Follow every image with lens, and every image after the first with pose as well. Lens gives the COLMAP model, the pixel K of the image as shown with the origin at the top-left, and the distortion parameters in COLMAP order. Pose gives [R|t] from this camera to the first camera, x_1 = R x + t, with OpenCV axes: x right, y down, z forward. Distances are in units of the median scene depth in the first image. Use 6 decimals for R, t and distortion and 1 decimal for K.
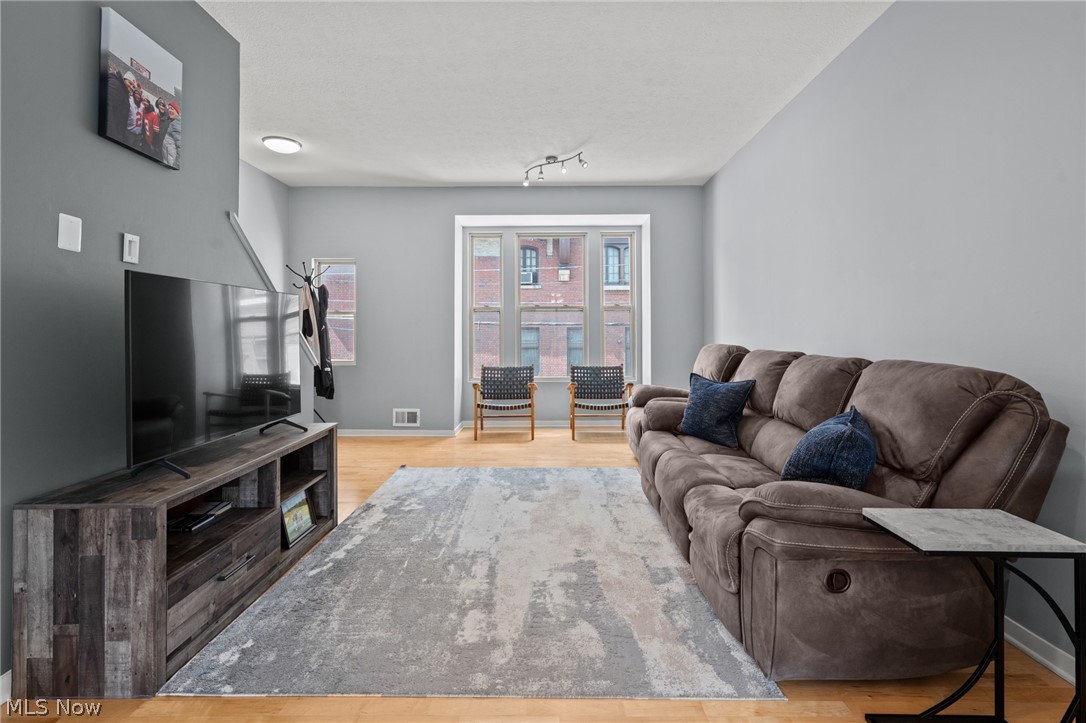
lens RADIAL K [[512.2, 0, 543.9], [0, 512.2, 331.8], [0, 0, 1]] dist [-0.000646, -0.000044]
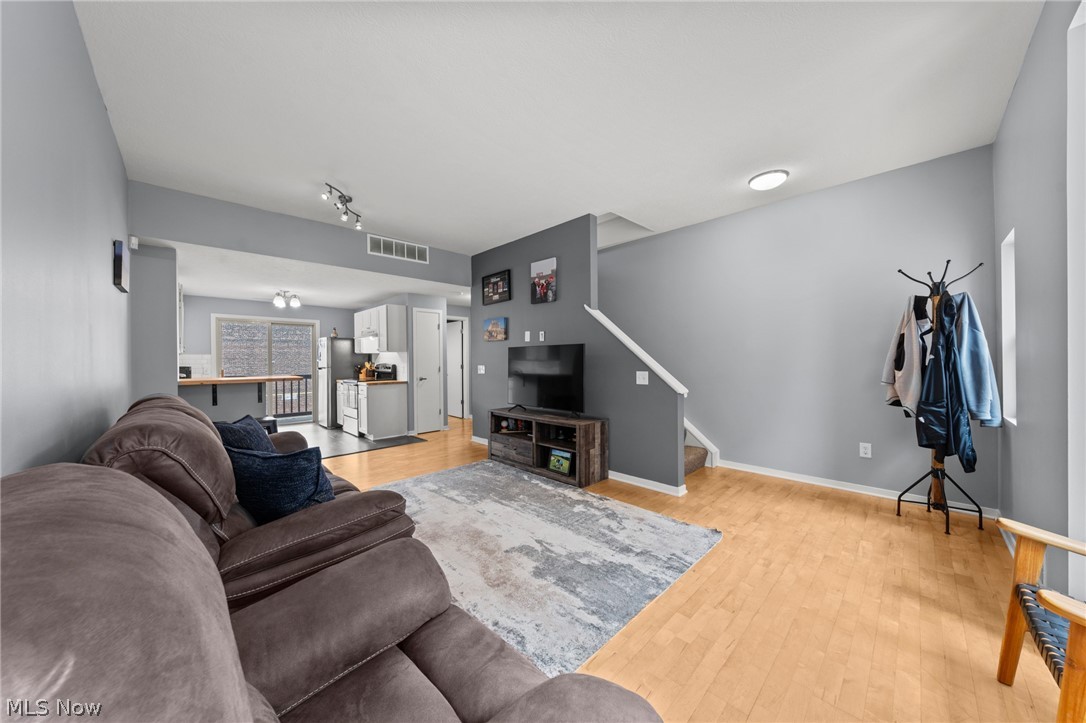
lens RADIAL K [[371.3, 0, 547.7], [0, 371.3, 360.8], [0, 0, 1]] dist [-0.002093, -0.000010]
pose [[-0.705788, 0.013324, -0.708298, 0.579371], [0.014113, 0.999889, 0.004747, -0.026316], [0.708283, -0.006646, -0.705897, 2.141361]]
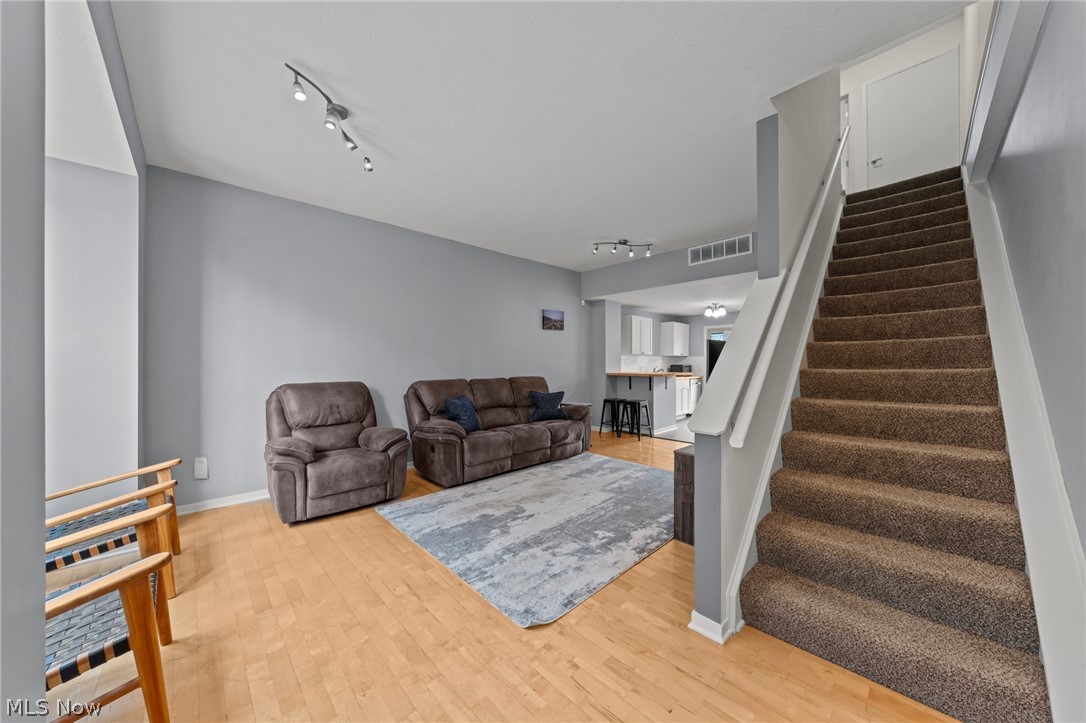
lens RADIAL K [[371.3, 0, 544.6], [0, 371.3, 360.6], [0, 0, 1]] dist [-0.002093, -0.000010]
pose [[-0.693544, 0.009957, 0.720346, -0.997513], [0.004602, 0.999945, -0.009391, -0.022031], [-0.720400, -0.003198, -0.693552, 2.213700]]
